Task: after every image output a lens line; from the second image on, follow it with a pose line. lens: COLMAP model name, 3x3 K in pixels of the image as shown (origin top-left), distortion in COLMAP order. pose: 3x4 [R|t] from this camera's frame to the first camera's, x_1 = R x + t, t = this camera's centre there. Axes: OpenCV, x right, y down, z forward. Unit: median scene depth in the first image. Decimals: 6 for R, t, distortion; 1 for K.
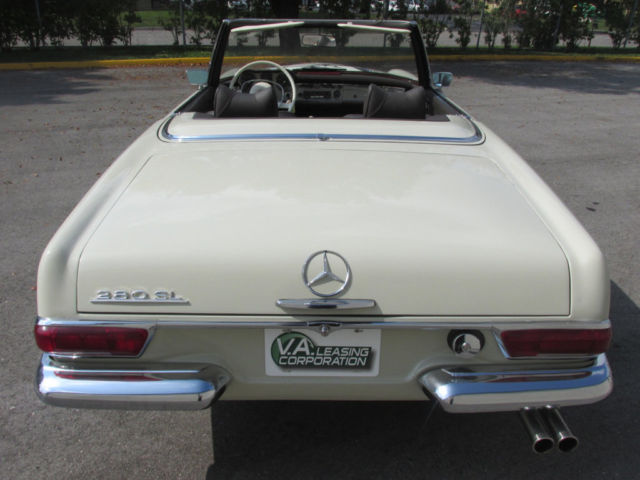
lens RADIAL K [[541.6, 0, 321.1], [0, 541.6, 242.7], [0, 0, 1]] dist [-0.041341, 0.018541]
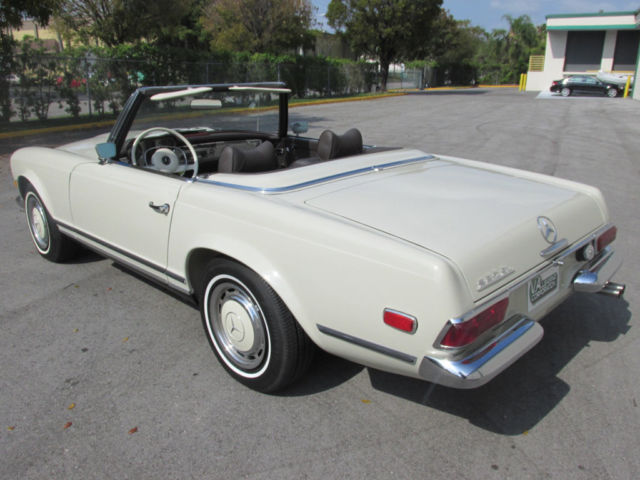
lens RADIAL K [[541.6, 0, 321.1], [0, 541.6, 242.7], [0, 0, 1]] dist [-0.041341, 0.018541]
pose [[0.709446, -0.235659, 0.664192, -0.127674], [0.308717, 0.951123, 0.007712, -0.010378], [-0.633545, 0.199576, 0.747523, 0.022081]]
